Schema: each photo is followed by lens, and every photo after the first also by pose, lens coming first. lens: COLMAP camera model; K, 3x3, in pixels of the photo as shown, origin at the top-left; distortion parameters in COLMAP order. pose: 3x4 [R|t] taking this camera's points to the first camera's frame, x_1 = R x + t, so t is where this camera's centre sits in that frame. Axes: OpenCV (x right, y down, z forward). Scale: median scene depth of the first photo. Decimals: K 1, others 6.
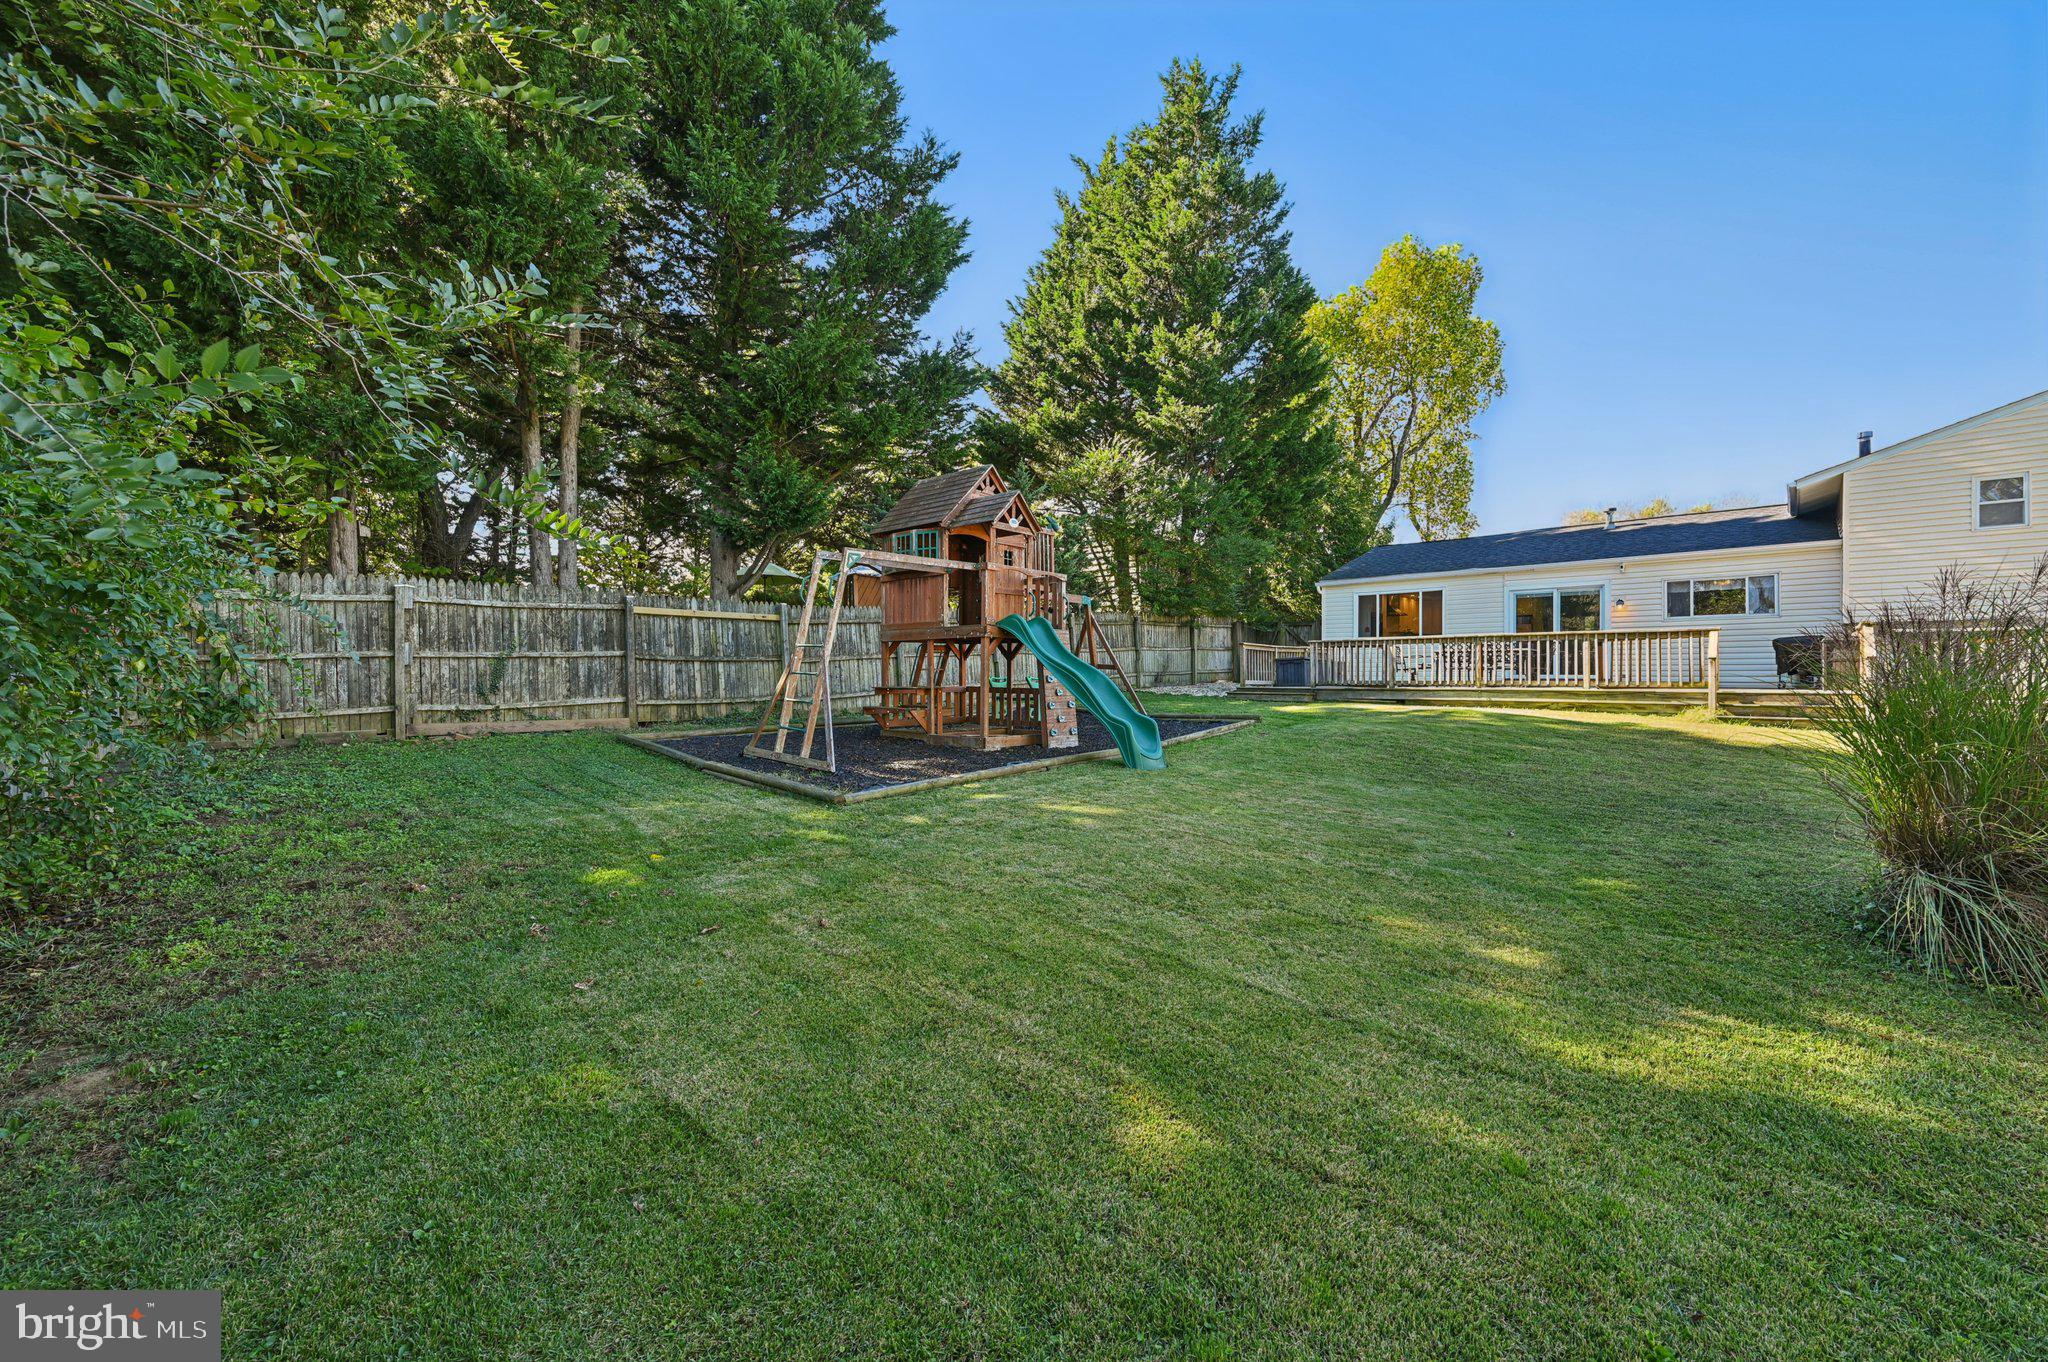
lens RADIAL K [[808.9, 0, 1033.0], [0, 808.9, 688.0], [0, 0, 1]] dist [-0.001248, -0.001230]
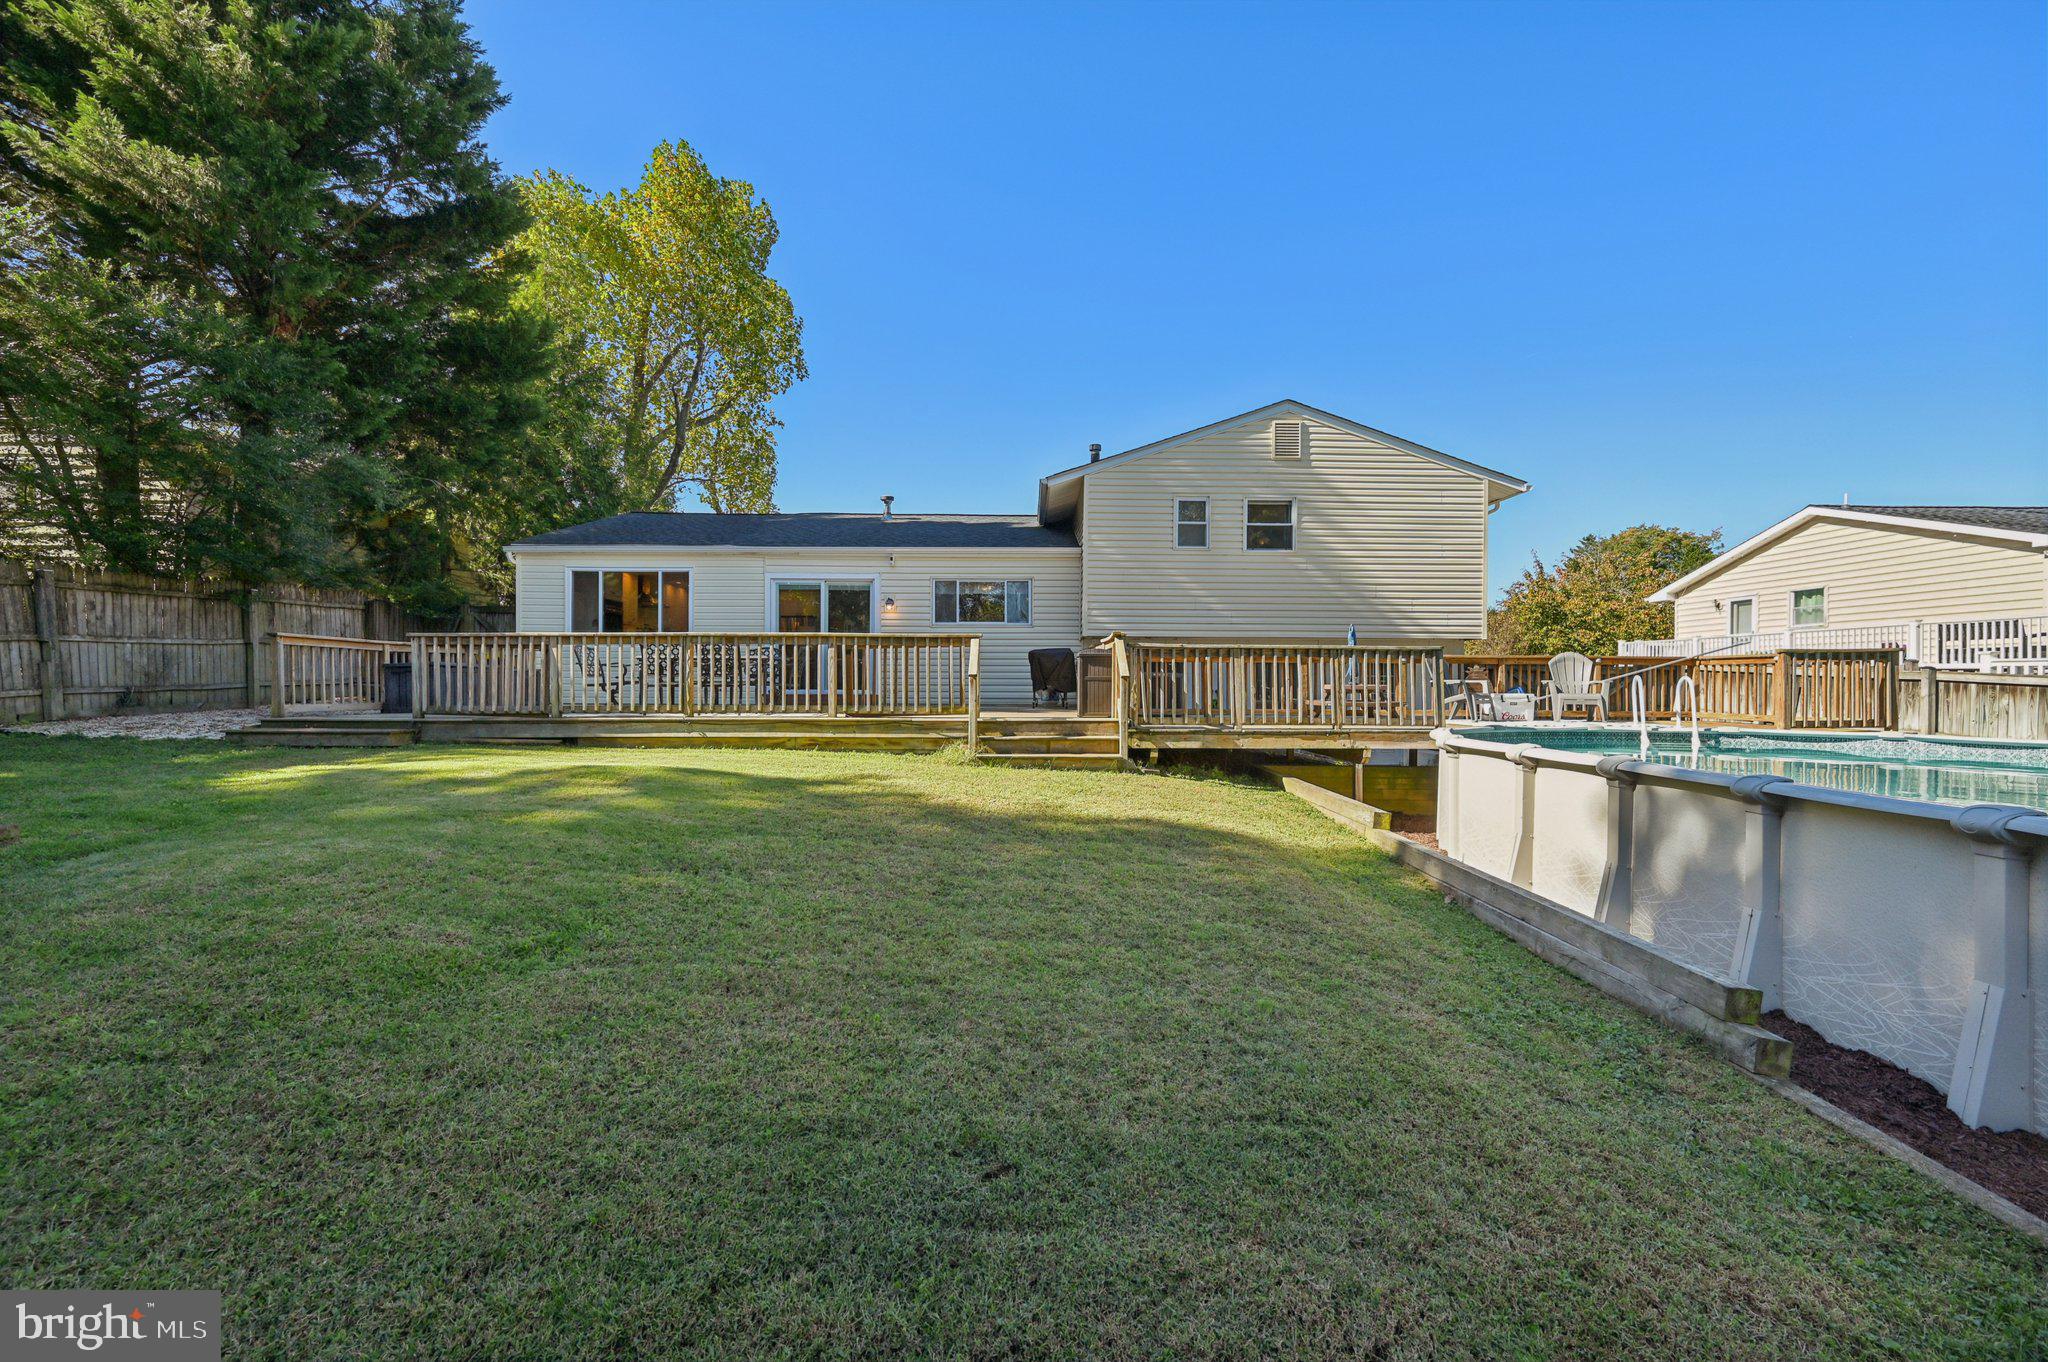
lens RADIAL K [[808.9, 0, 1027.1], [0, 808.9, 678.9], [0, 0, 1]] dist [-0.001248, -0.001230]
pose [[0.728620, 0.001336, 0.684917, 0.265573], [0.006498, 0.999940, -0.008863, -0.018853], [-0.684887, 0.010909, 0.728567, 0.305849]]
